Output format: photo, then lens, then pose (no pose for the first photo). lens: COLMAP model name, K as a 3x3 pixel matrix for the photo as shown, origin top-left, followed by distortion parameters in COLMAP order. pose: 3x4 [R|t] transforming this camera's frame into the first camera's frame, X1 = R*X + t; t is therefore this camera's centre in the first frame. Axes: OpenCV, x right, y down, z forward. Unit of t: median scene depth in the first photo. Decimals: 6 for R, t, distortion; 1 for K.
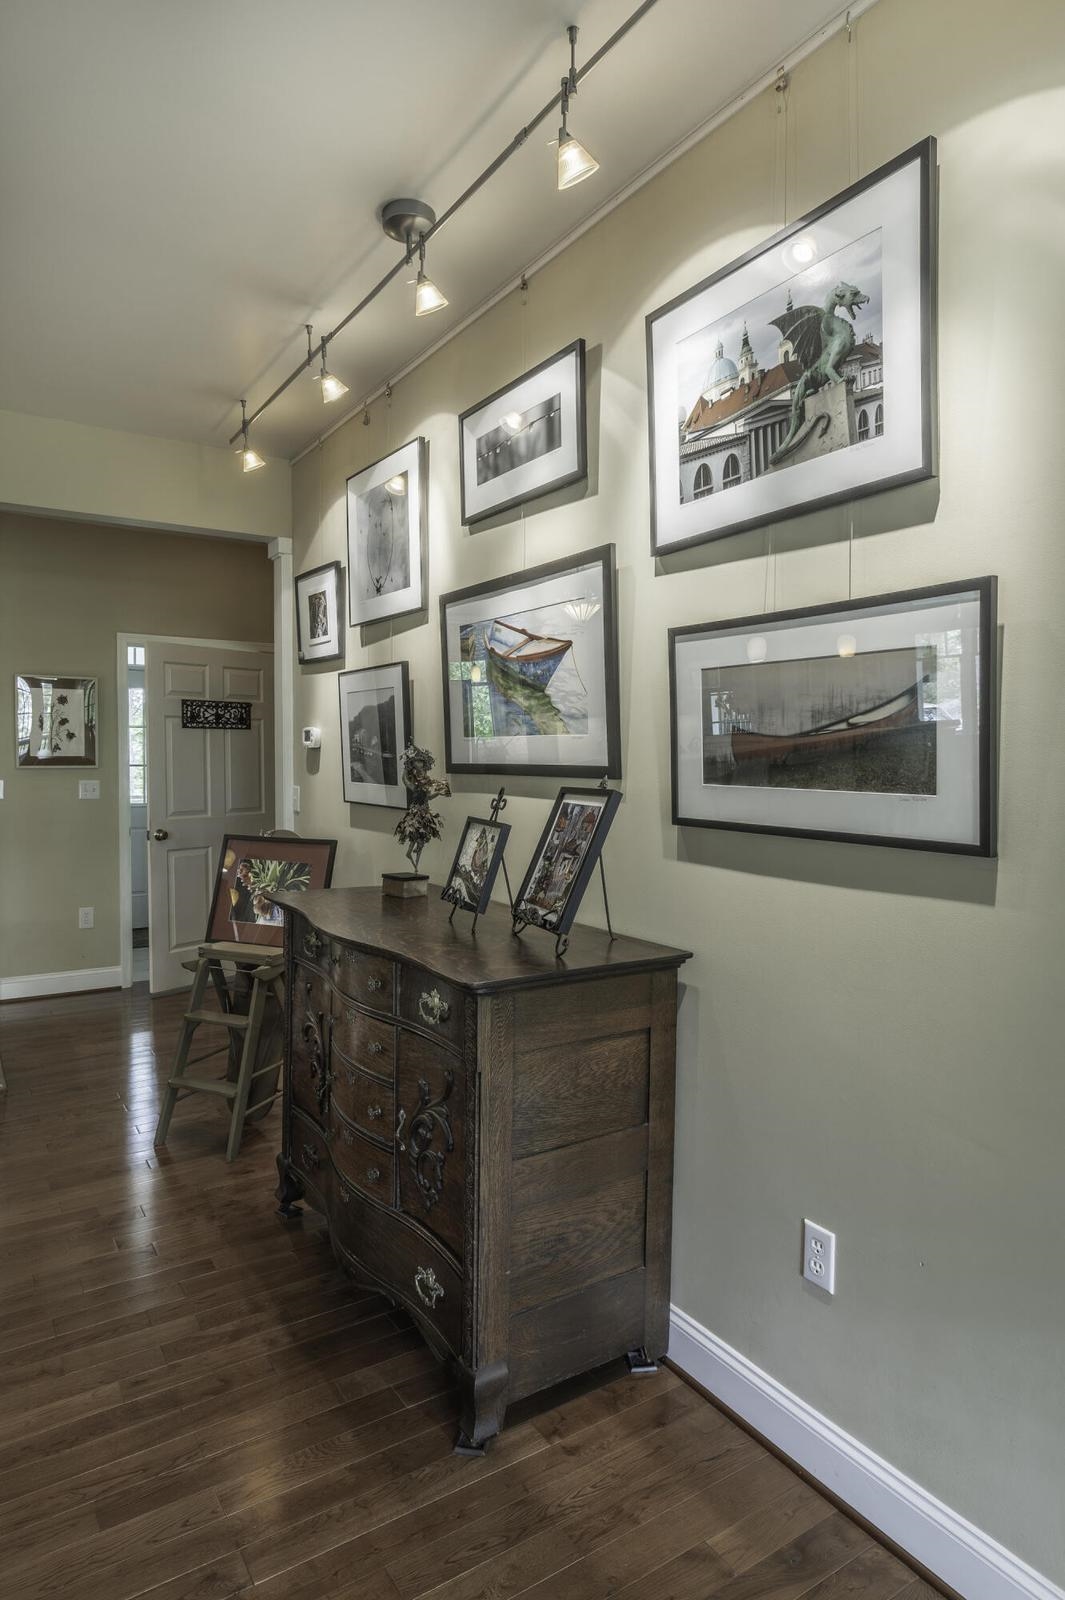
lens RADIAL K [[933.9, 0, 531.8], [0, 933.9, 789.1], [0, 0, 1]] dist [0.002950, 0.000326]
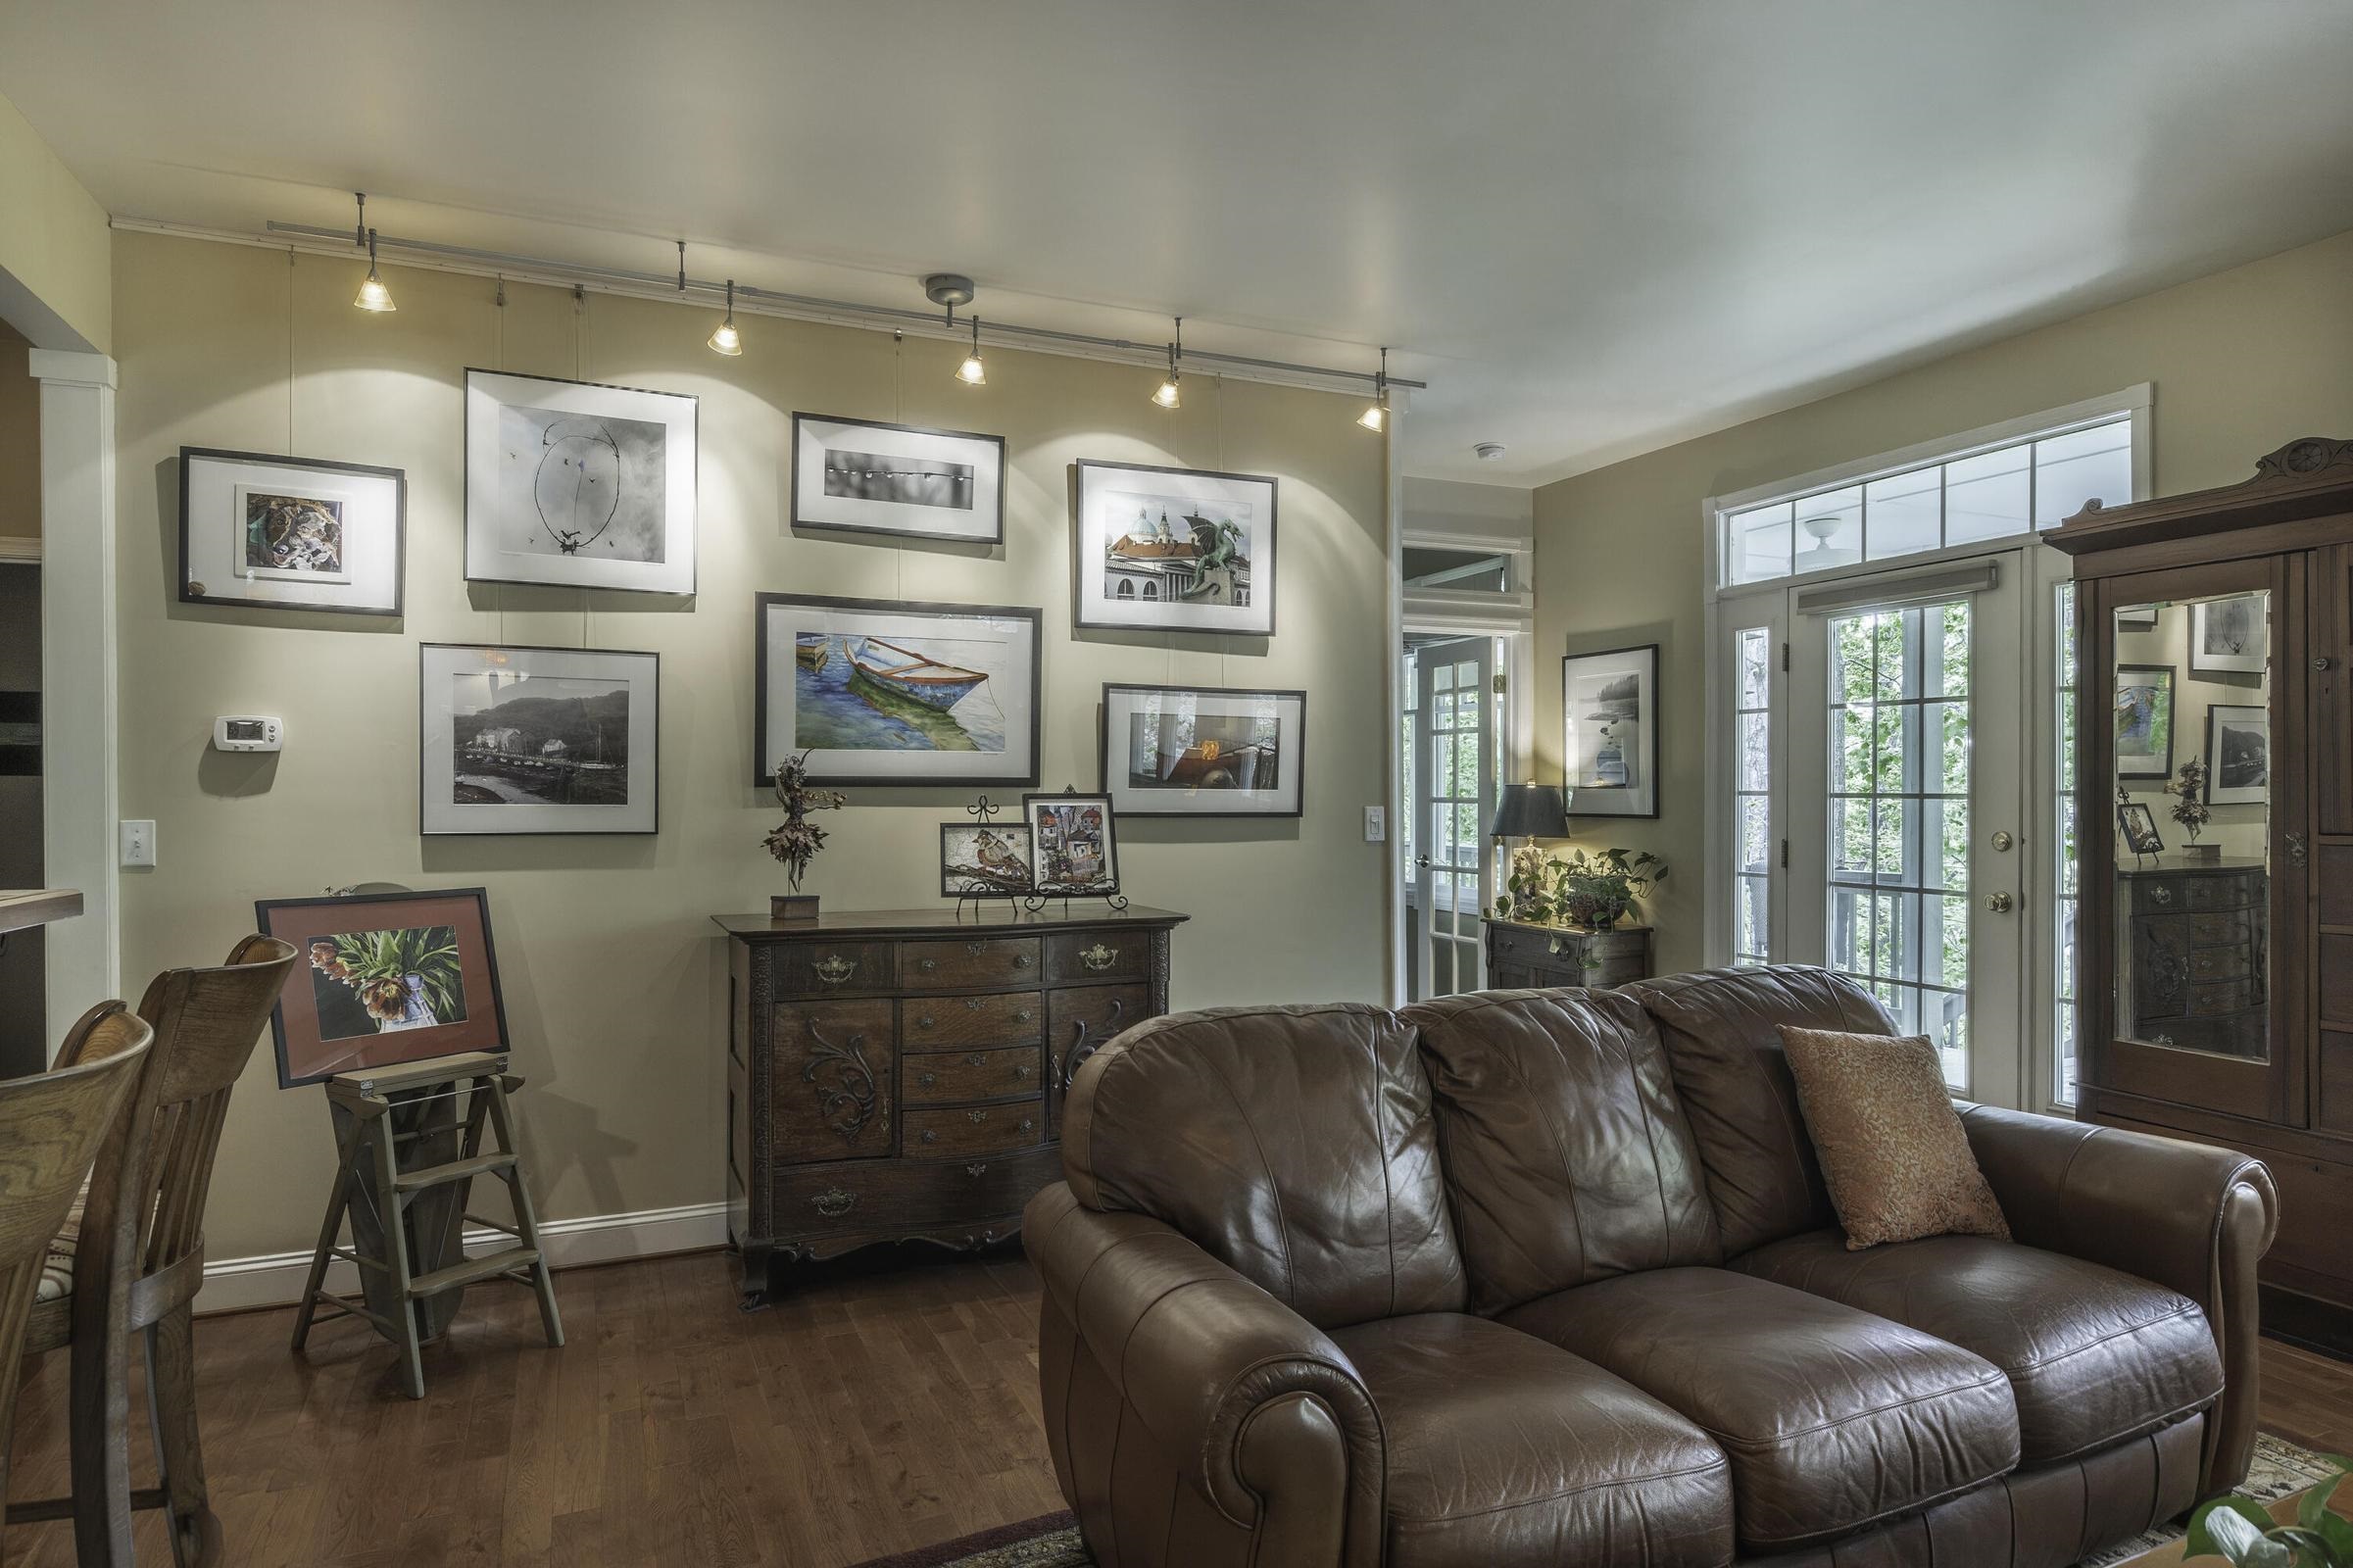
lens RADIAL K [[1408.4, 0, 1176.5], [0, 1408.4, 784.0], [0, 0, 1]] dist [-0.000004, 0.000258]
pose [[0.134997, -0.004955, 0.990834, -1.738052], [0.031012, 0.999519, 0.000773, -0.010000], [-0.990361, 0.030624, 0.135086, 0.514532]]
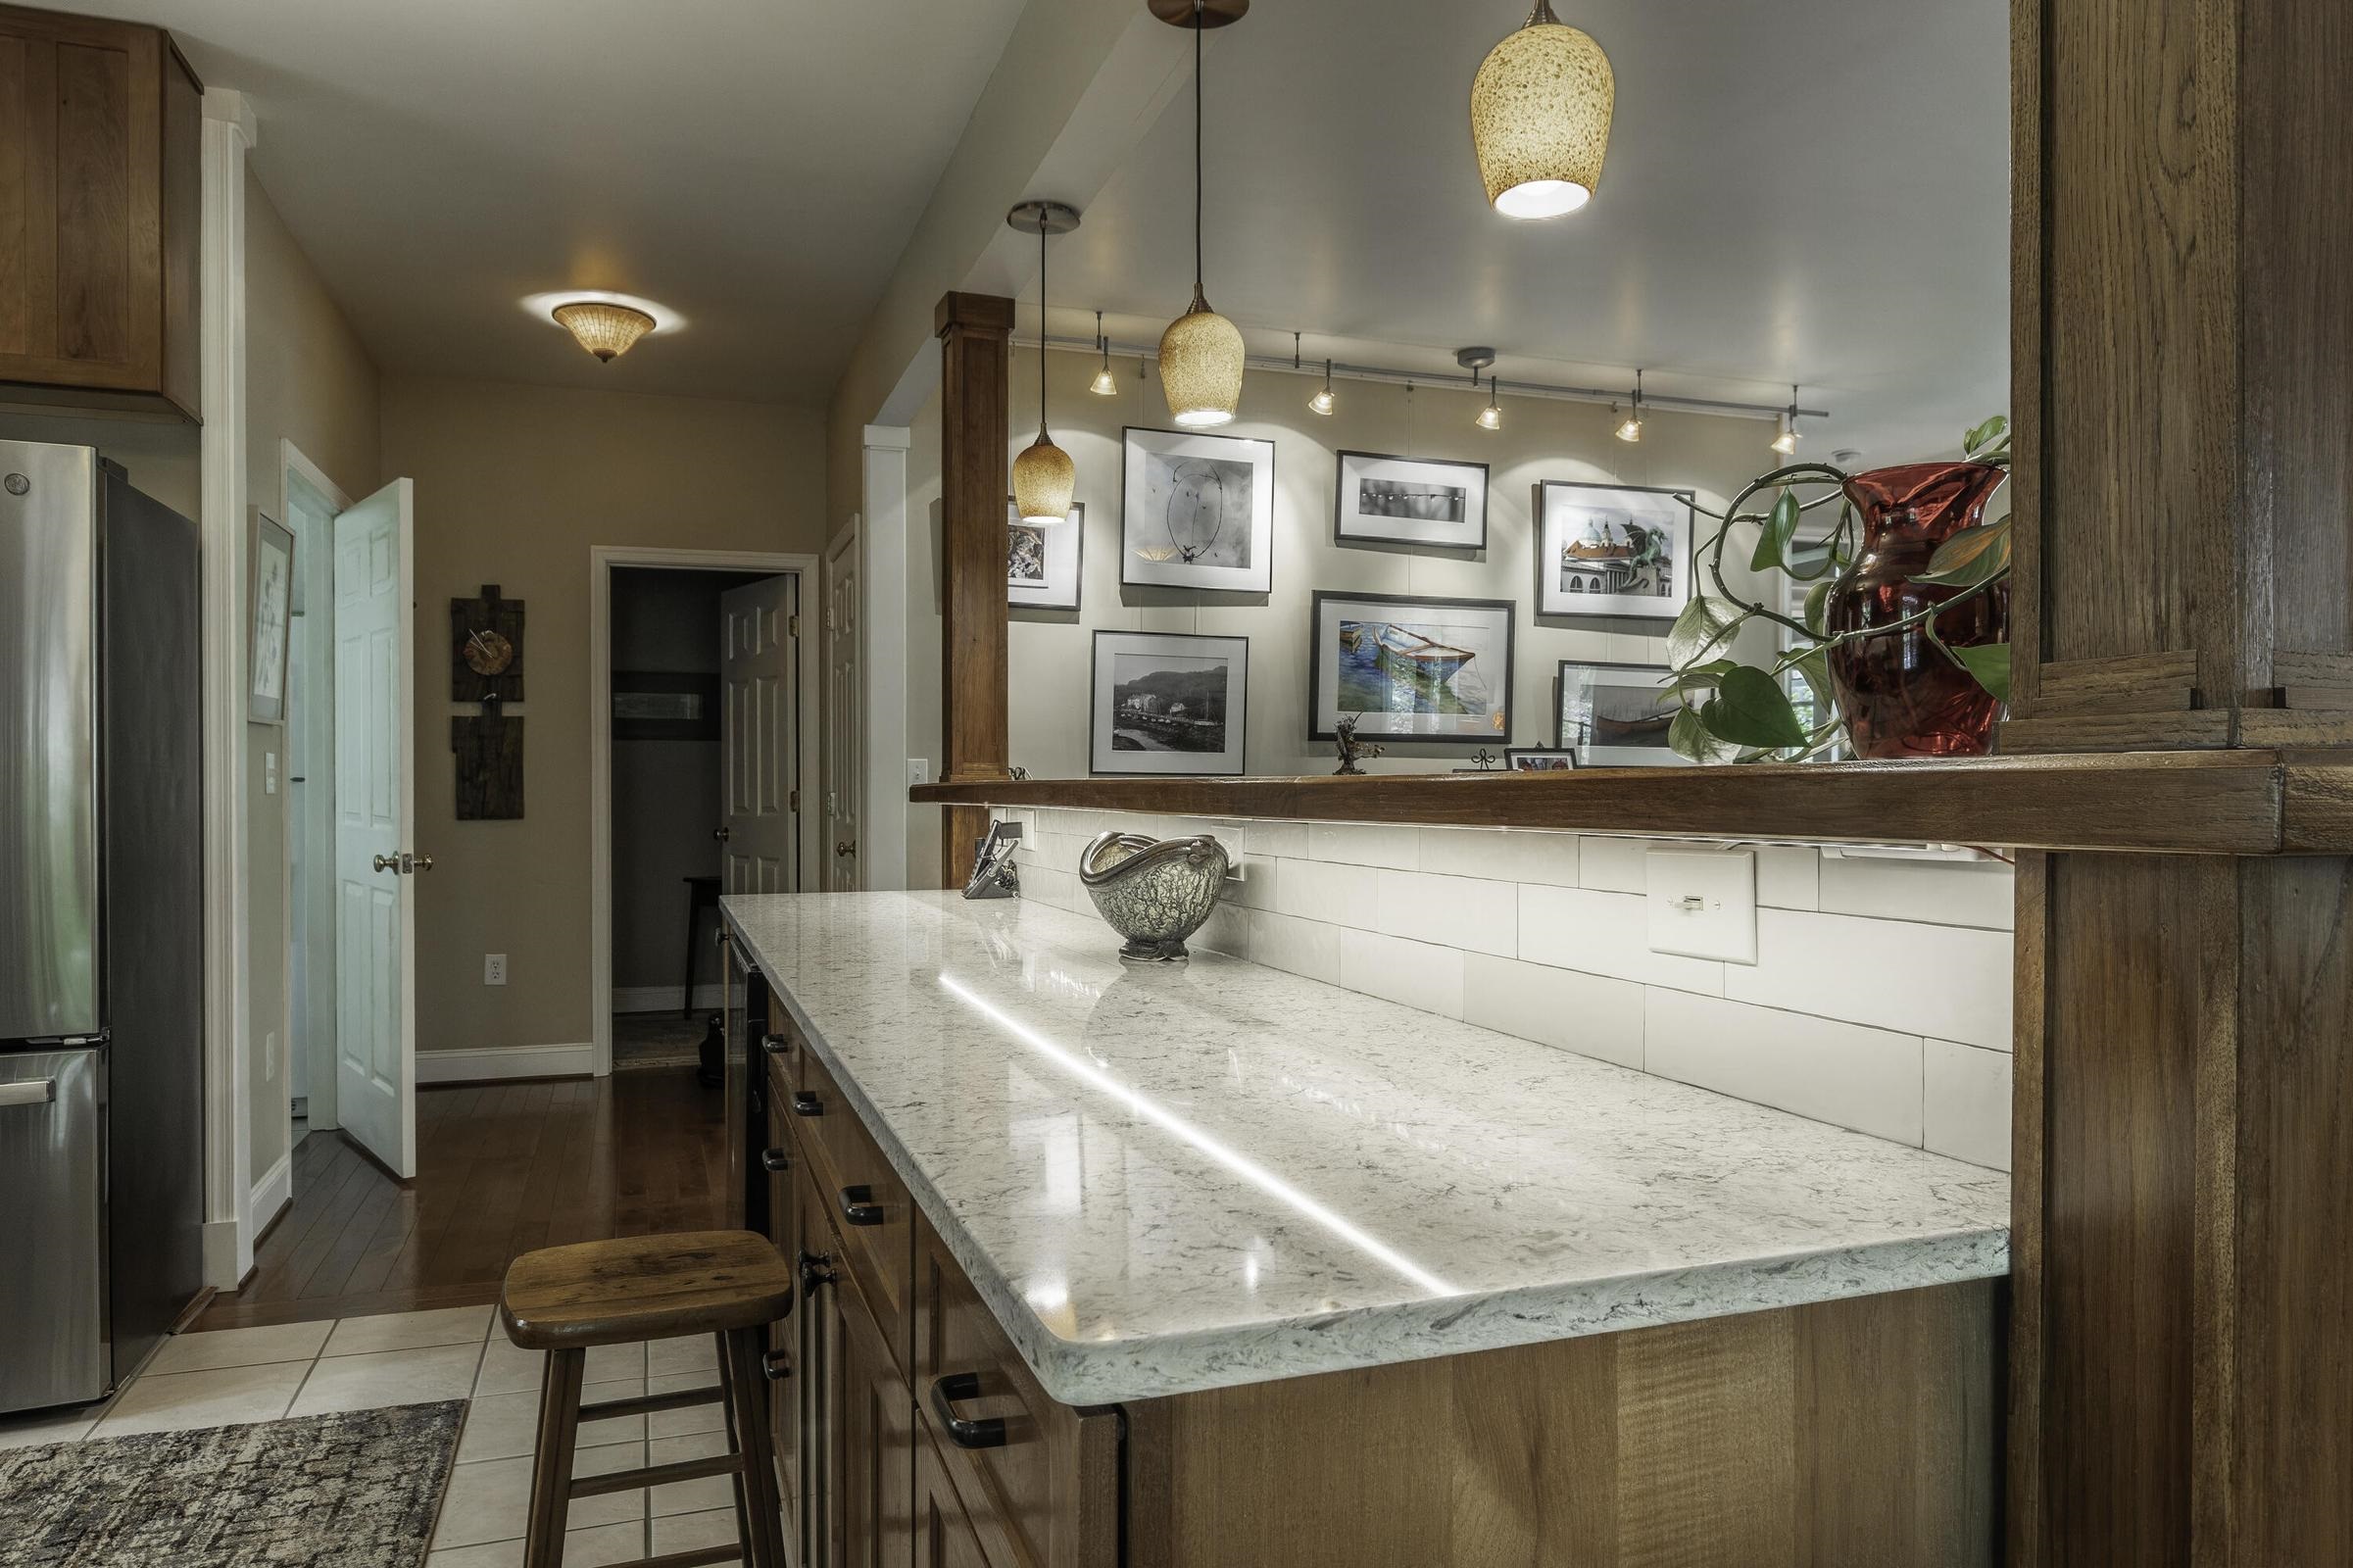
lens RADIAL K [[1532.3, 0, 1185.2], [0, 1532.3, 797.0], [0, 0, 1]] dist [-0.000998, -0.001989]
pose [[0.228681, -0.016585, 0.973360, -2.510872], [0.026420, 0.999592, 0.010825, 0.036553], [-0.973143, 0.023241, 0.229026, 0.892024]]
